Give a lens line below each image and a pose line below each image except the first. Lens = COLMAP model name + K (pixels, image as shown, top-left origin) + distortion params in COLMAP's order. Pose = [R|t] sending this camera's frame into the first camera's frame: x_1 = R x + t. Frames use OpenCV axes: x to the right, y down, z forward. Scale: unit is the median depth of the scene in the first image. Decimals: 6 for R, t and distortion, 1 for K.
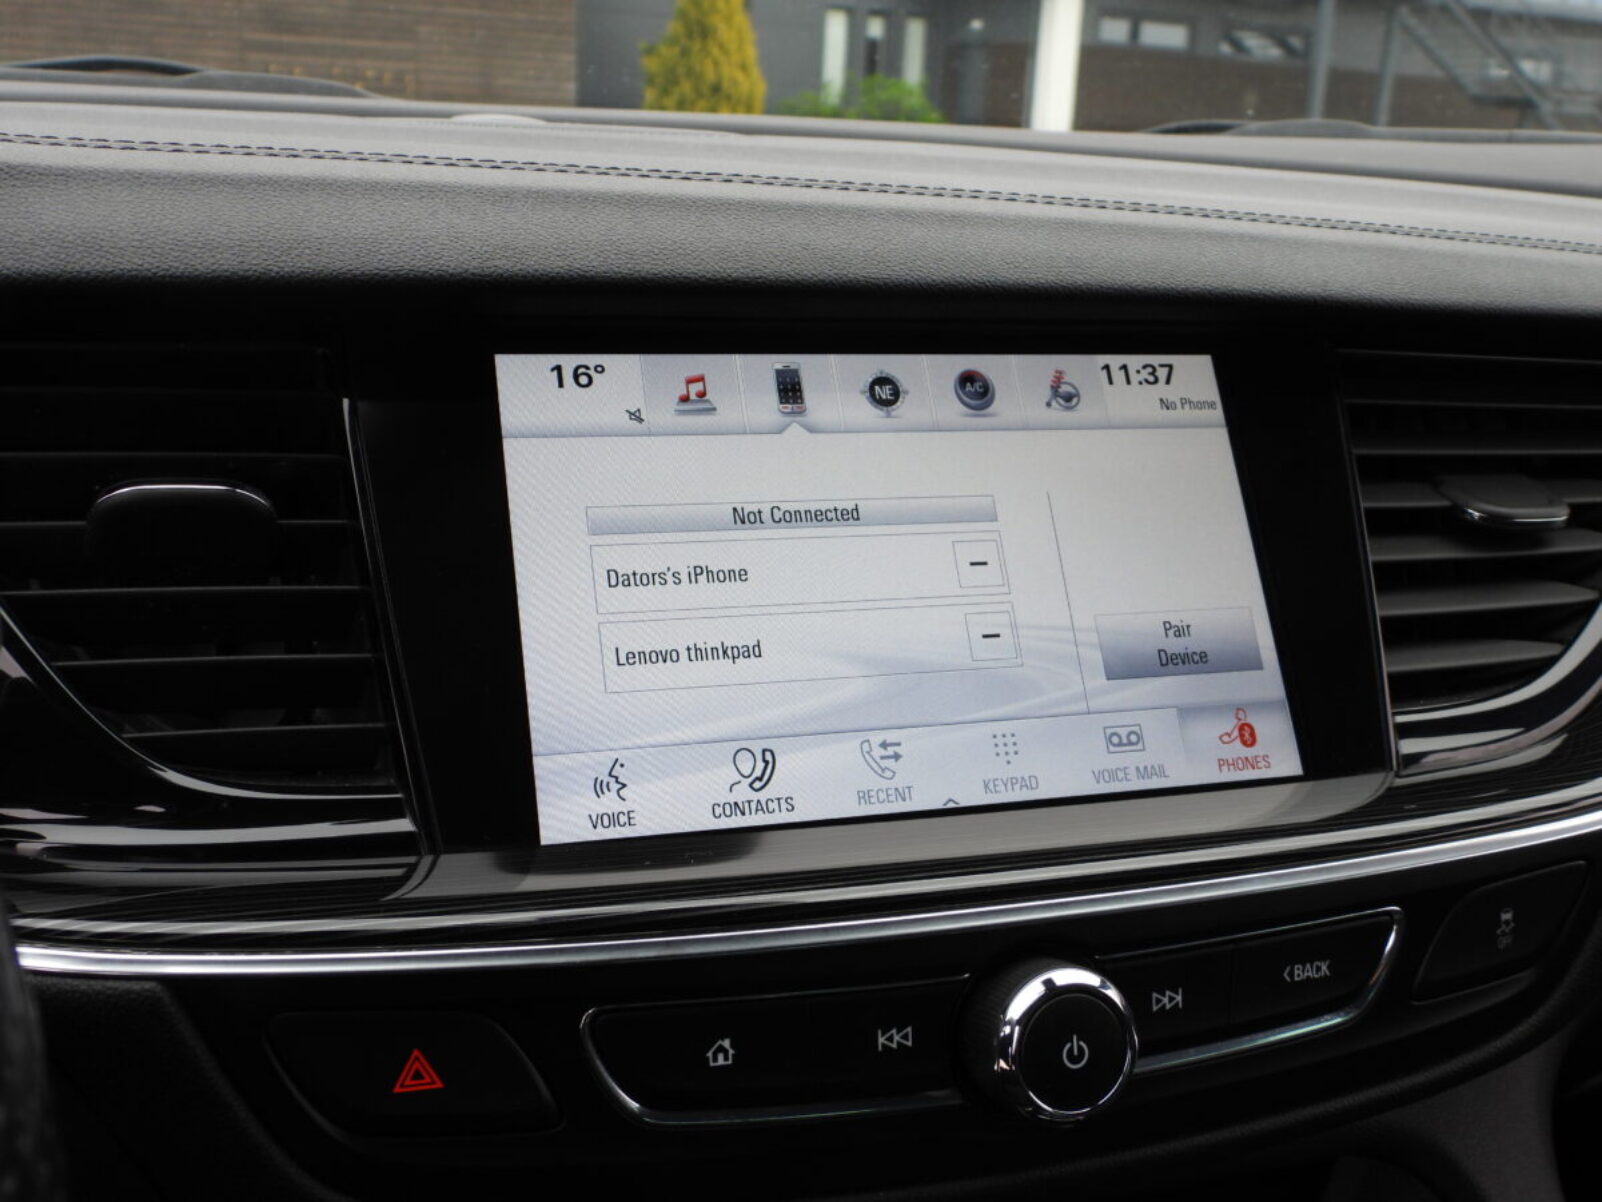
lens RADIAL K [[1664.6, 0, 801.0], [0, 1664.6, 601.0], [0, 0, 1]] dist [-0.011743, -0.004888]
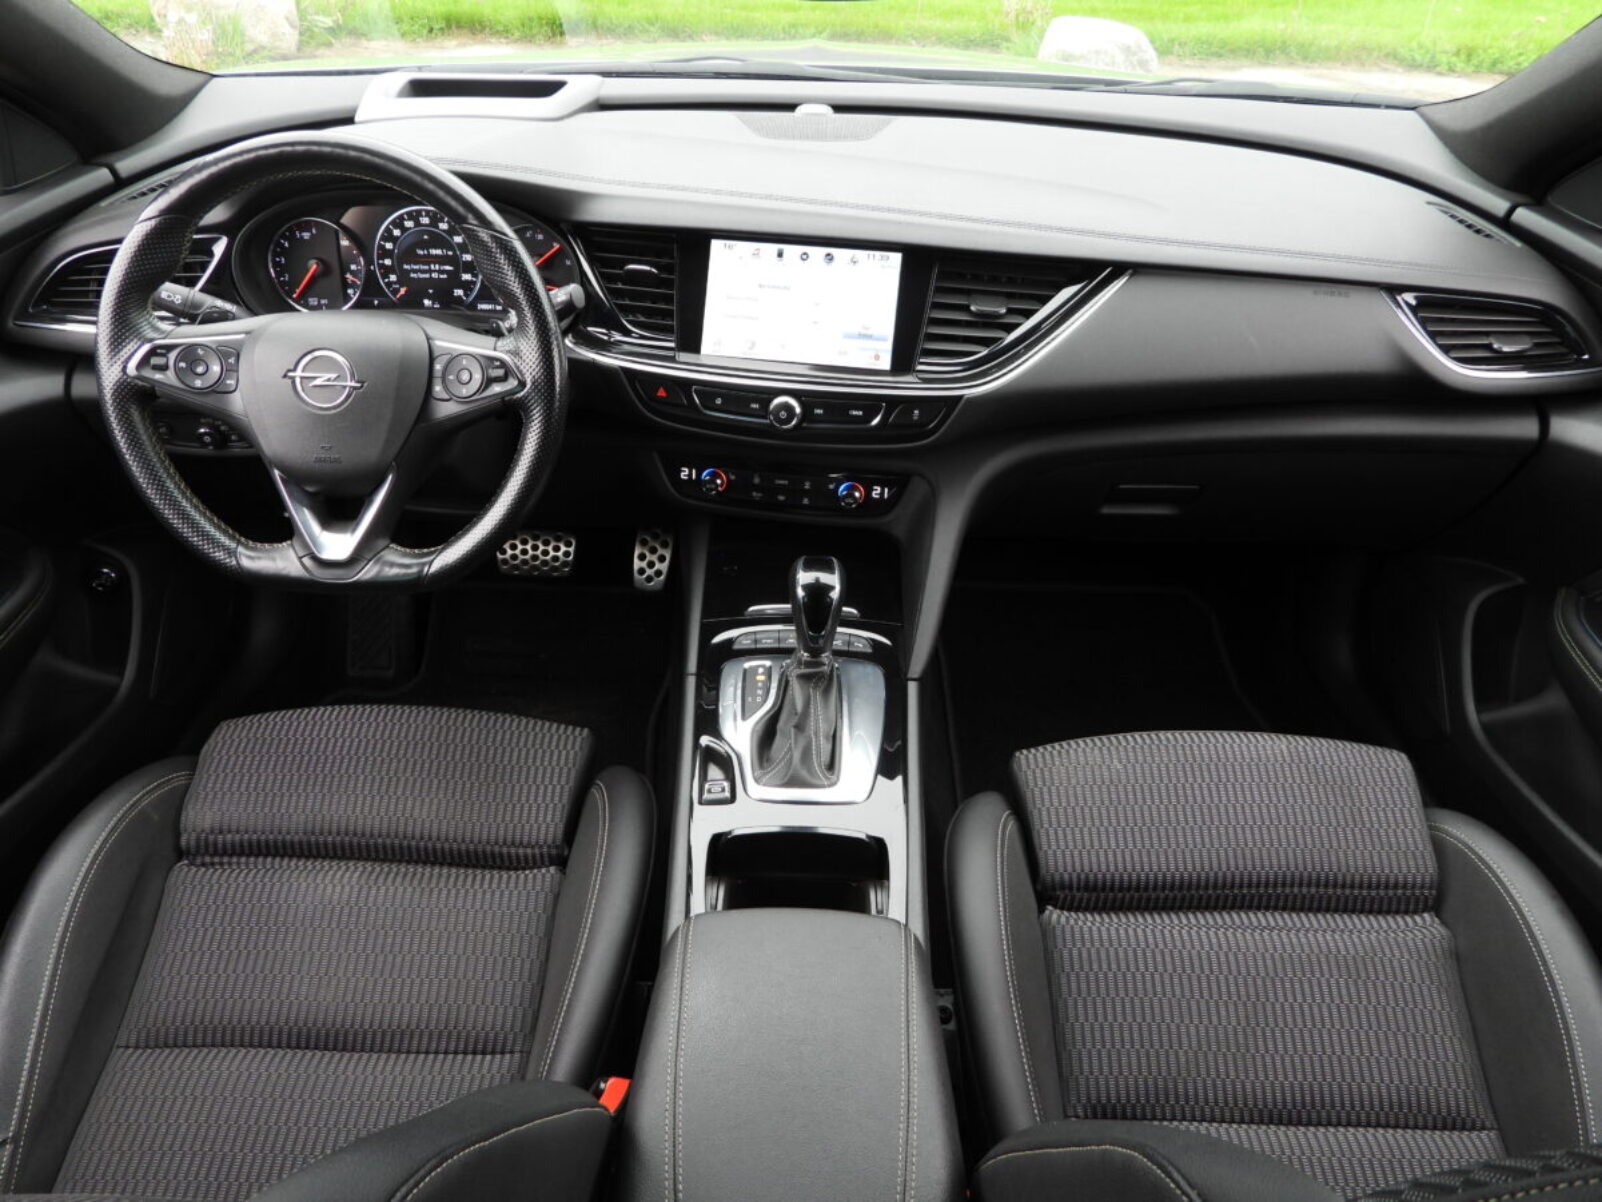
lens RADIAL K [[1141.2, 0, 801.0], [0, 1141.2, 601.0], [0, 0, 1]] dist [-0.015288, 0.001020]
pose [[0.889537, 0.246668, -0.384549, 1.400637], [-0.105547, 0.929904, 0.352333, -0.344187], [0.444503, -0.272826, 0.853219, -1.690303]]
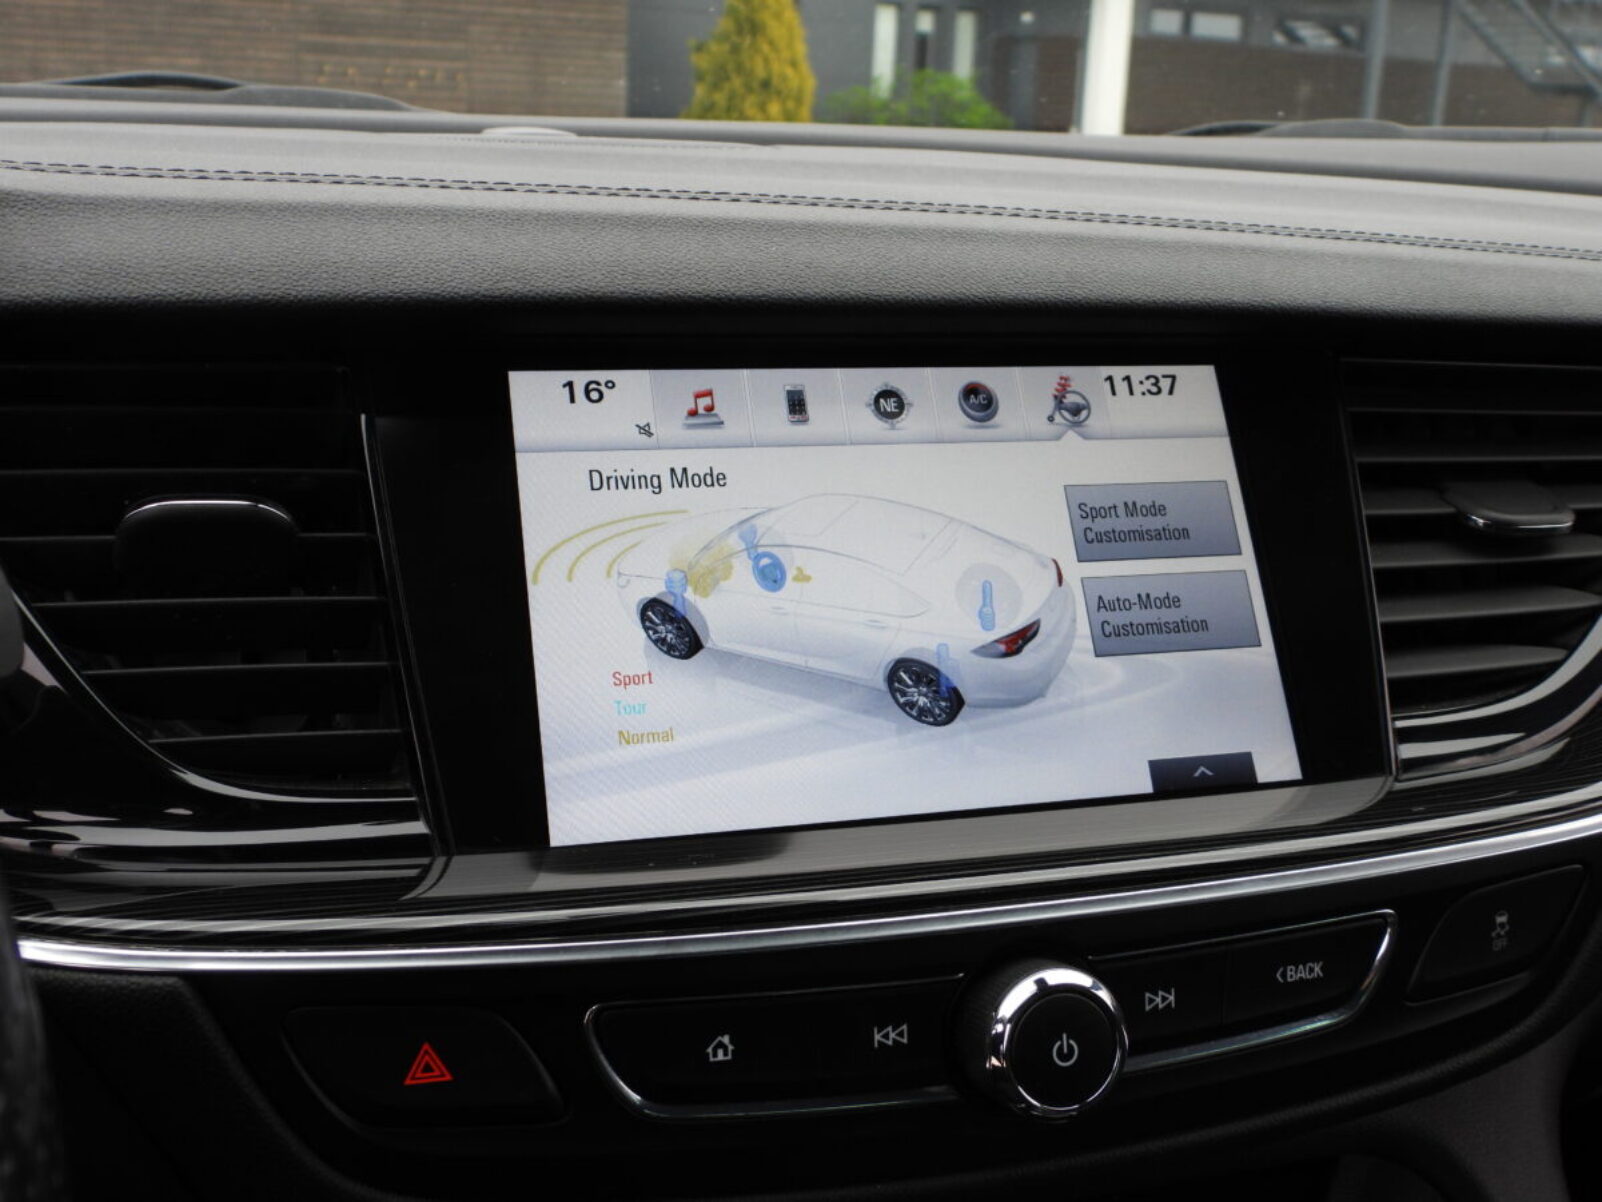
lens RADIAL K [[1664.6, 0, 801.0], [0, 1664.6, 601.0], [0, 0, 1]] dist [-0.011743, -0.004888]
pose [[0.999538, -0.001442, -0.030345, 0.028816], [0.001514, 0.999996, 0.002358, -0.007823], [0.030342, -0.002403, 0.999537, -0.027518]]
